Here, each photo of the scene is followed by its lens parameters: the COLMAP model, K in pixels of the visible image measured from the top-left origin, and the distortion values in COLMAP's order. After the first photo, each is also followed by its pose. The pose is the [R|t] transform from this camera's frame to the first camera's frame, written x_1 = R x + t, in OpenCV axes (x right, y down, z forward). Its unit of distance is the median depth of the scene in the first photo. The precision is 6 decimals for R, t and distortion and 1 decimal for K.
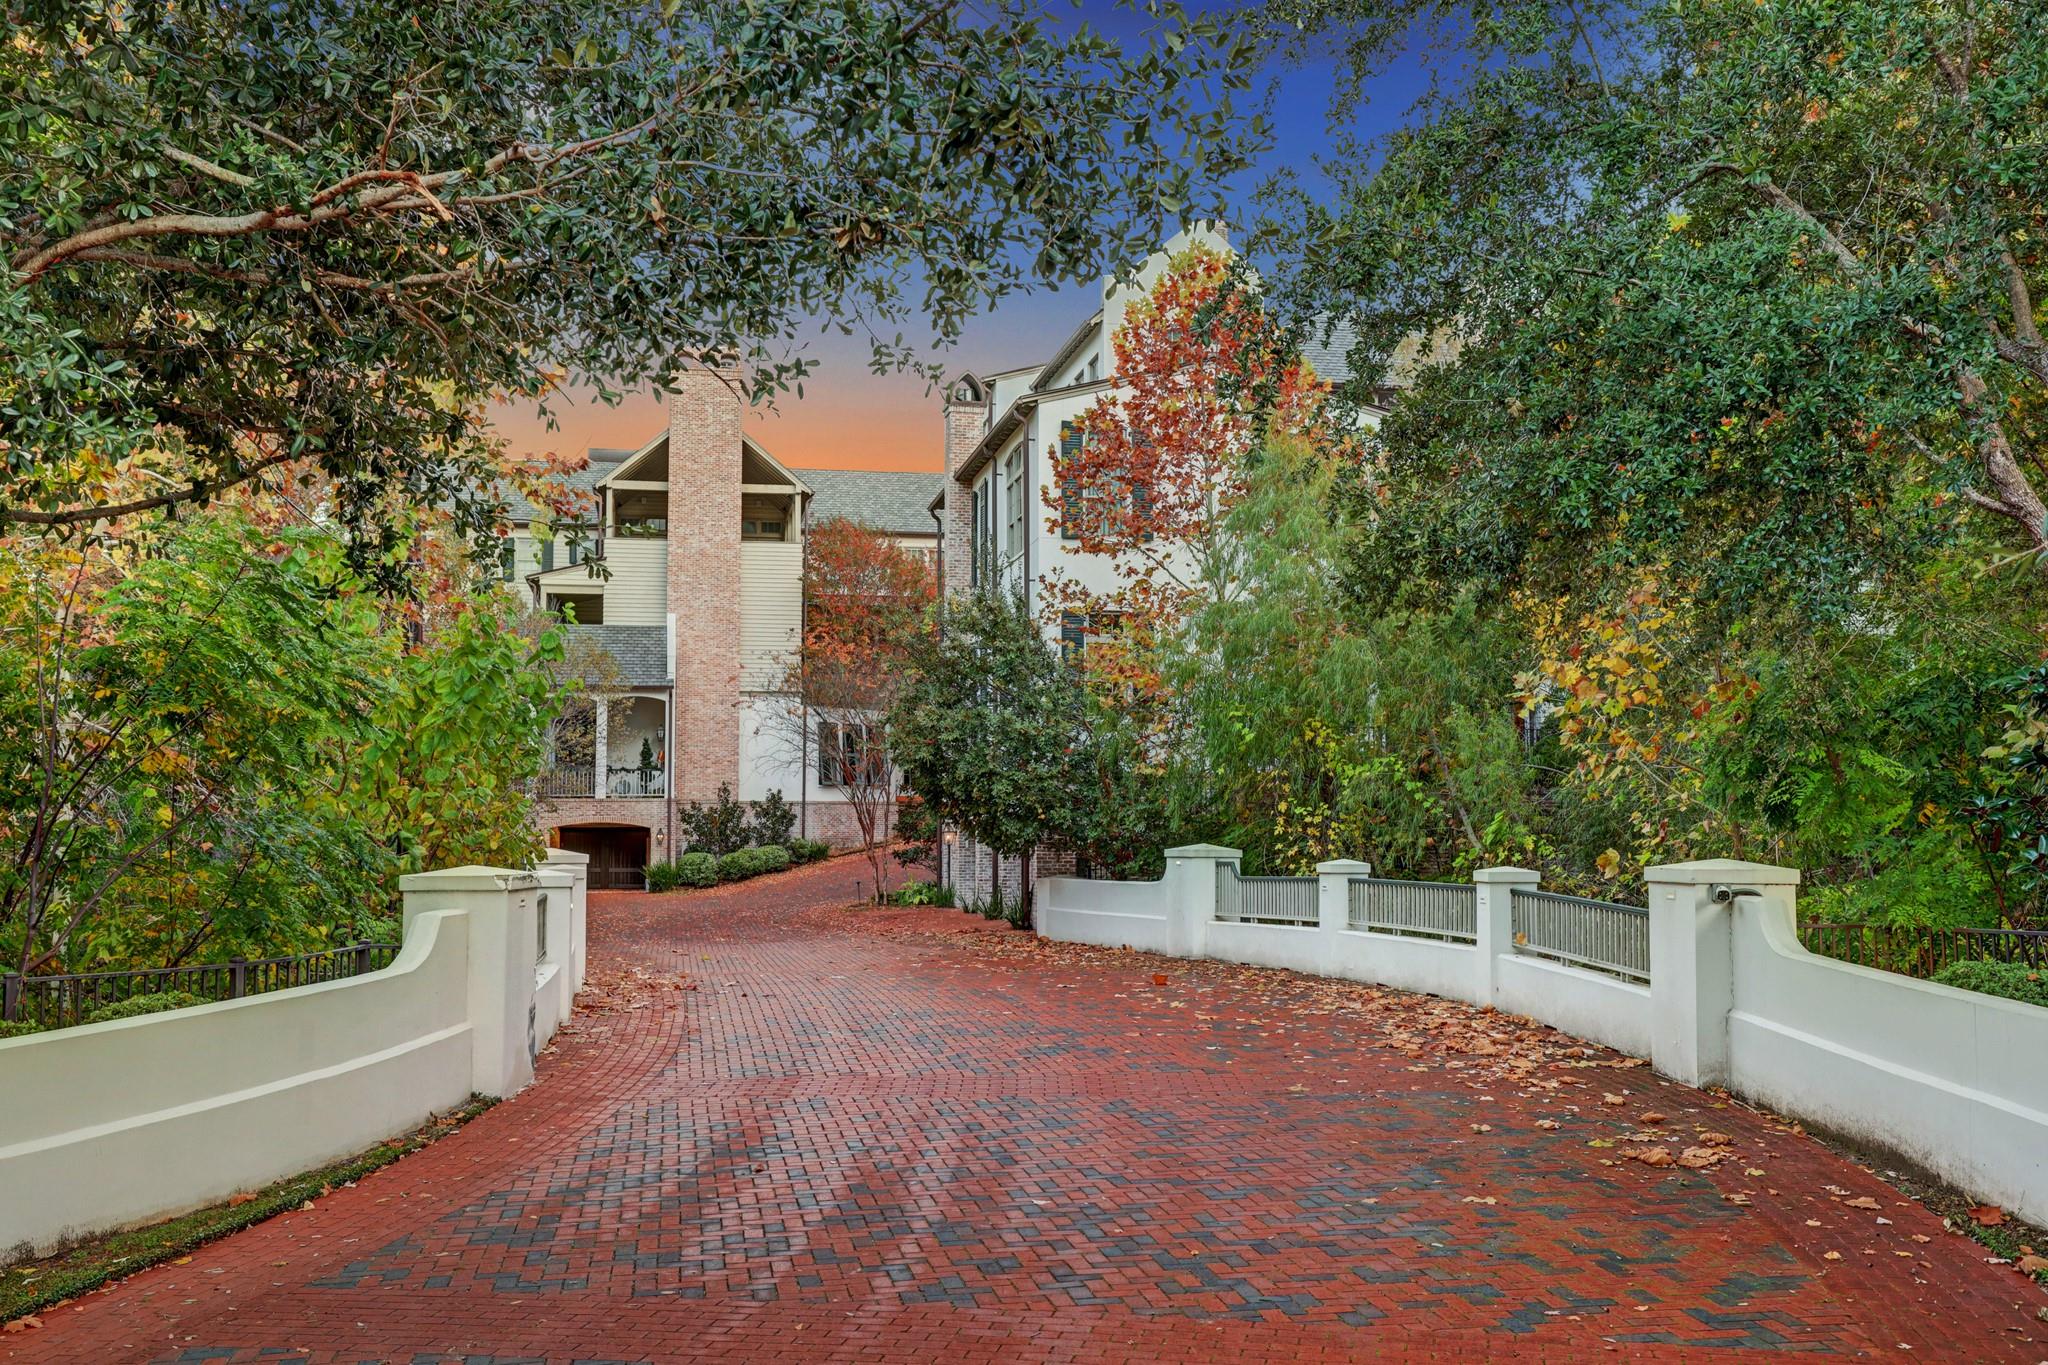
lens RADIAL K [[2053.7, 0, 1023.3], [0, 2053.7, 681.7], [0, 0, 1]] dist [0.007672, 0.000000]
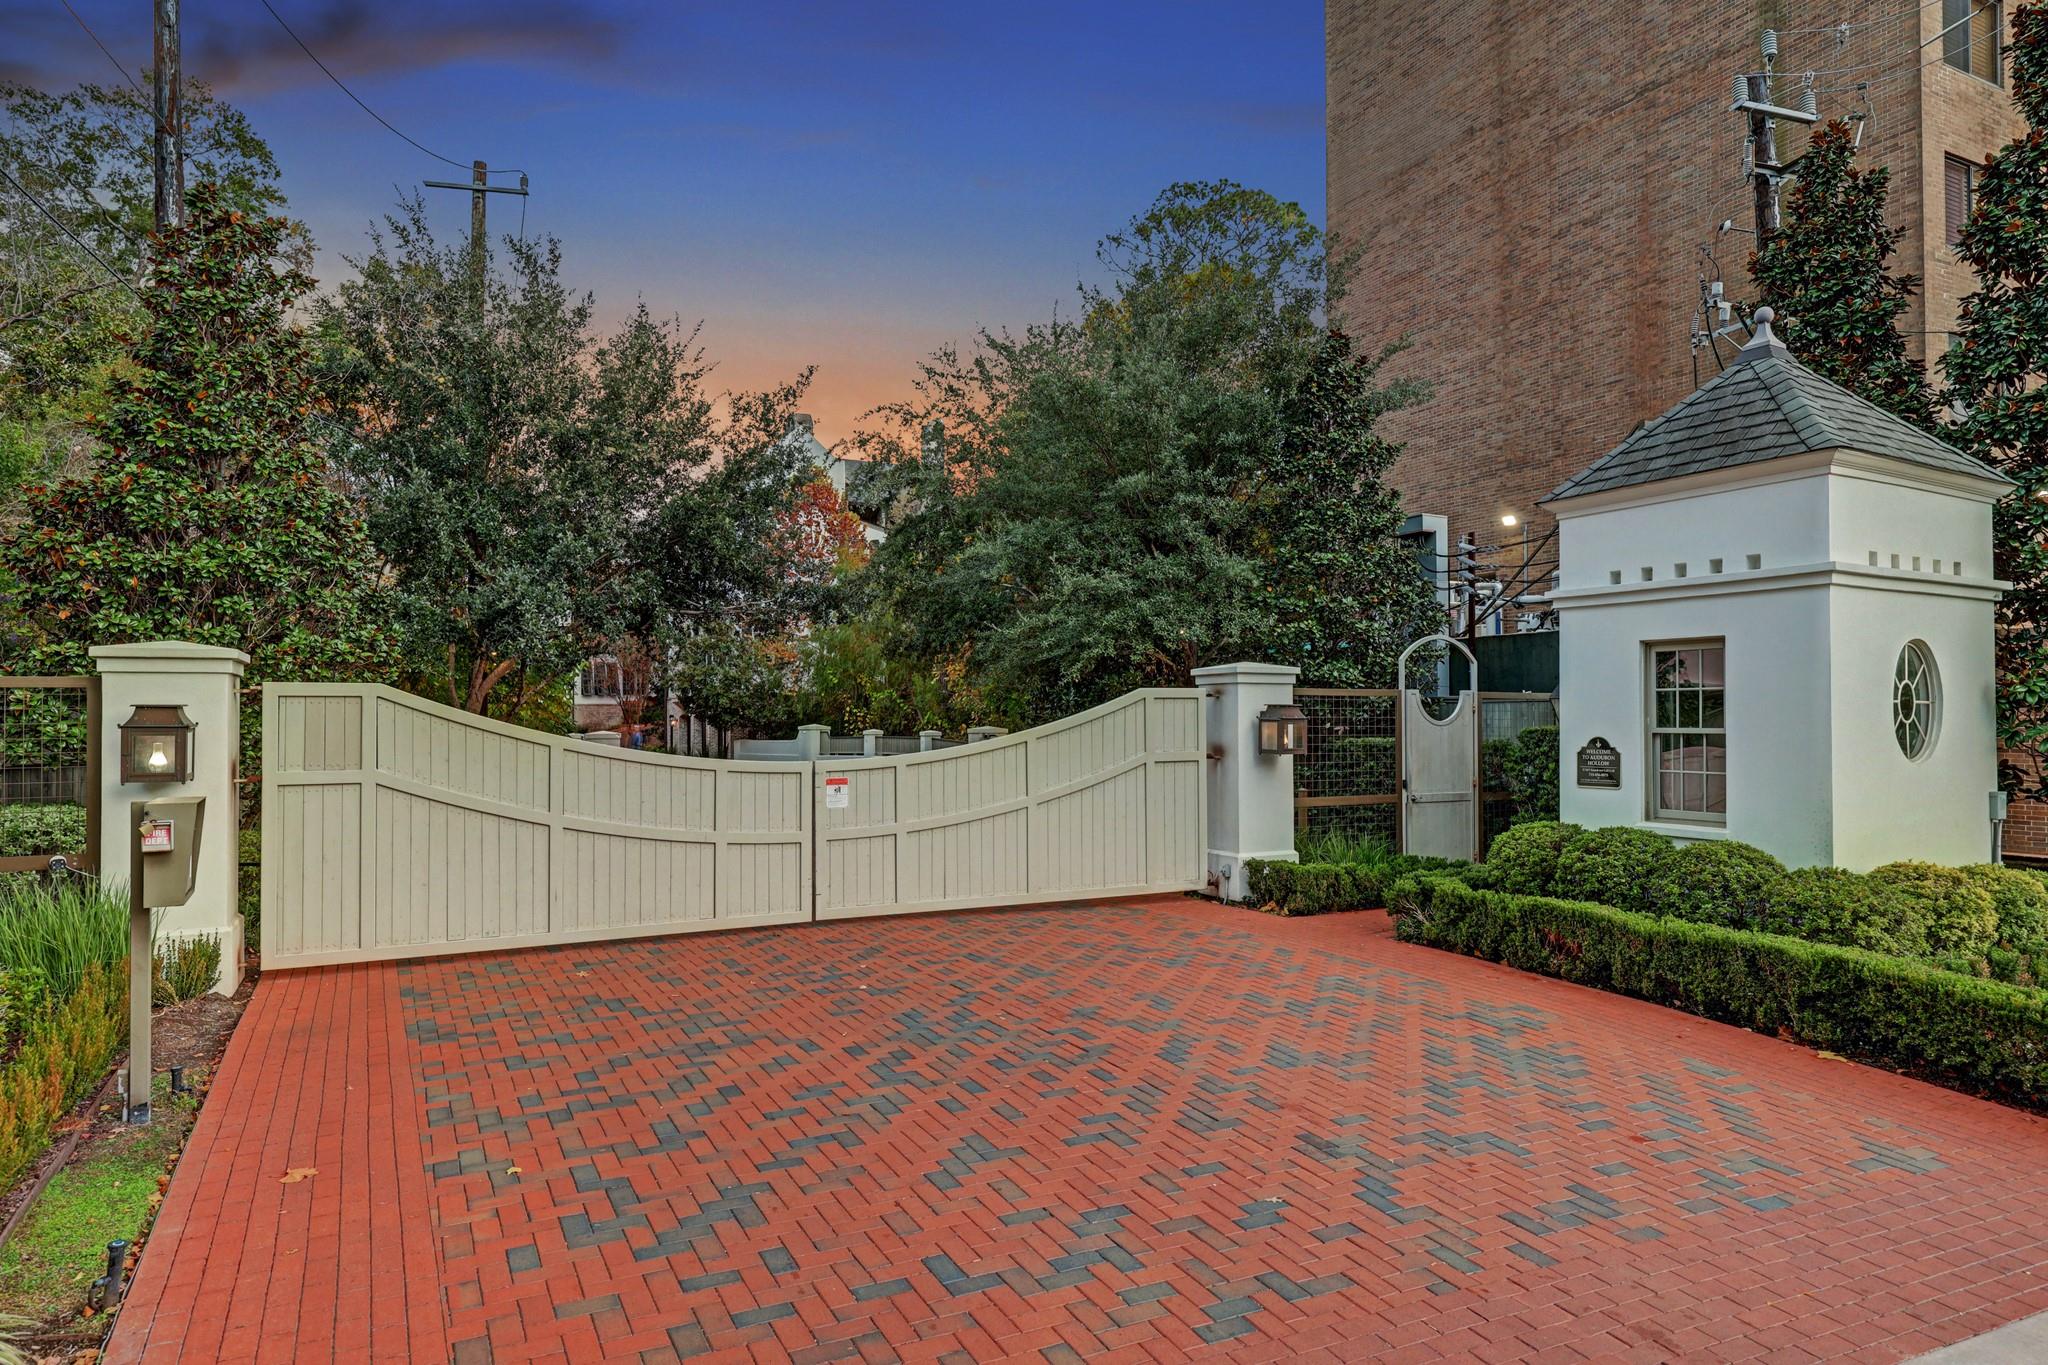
lens RADIAL K [[1182.3, 0, 1025.8], [0, 1182.3, 685.3], [0, 0, 1]] dist [-0.000127, -0.000009]
pose [[0.956798, -0.004815, 0.290715, -0.080755], [-0.009138, 0.998871, 0.046620, -0.034896], [-0.290611, -0.047263, 0.955673, -0.416591]]
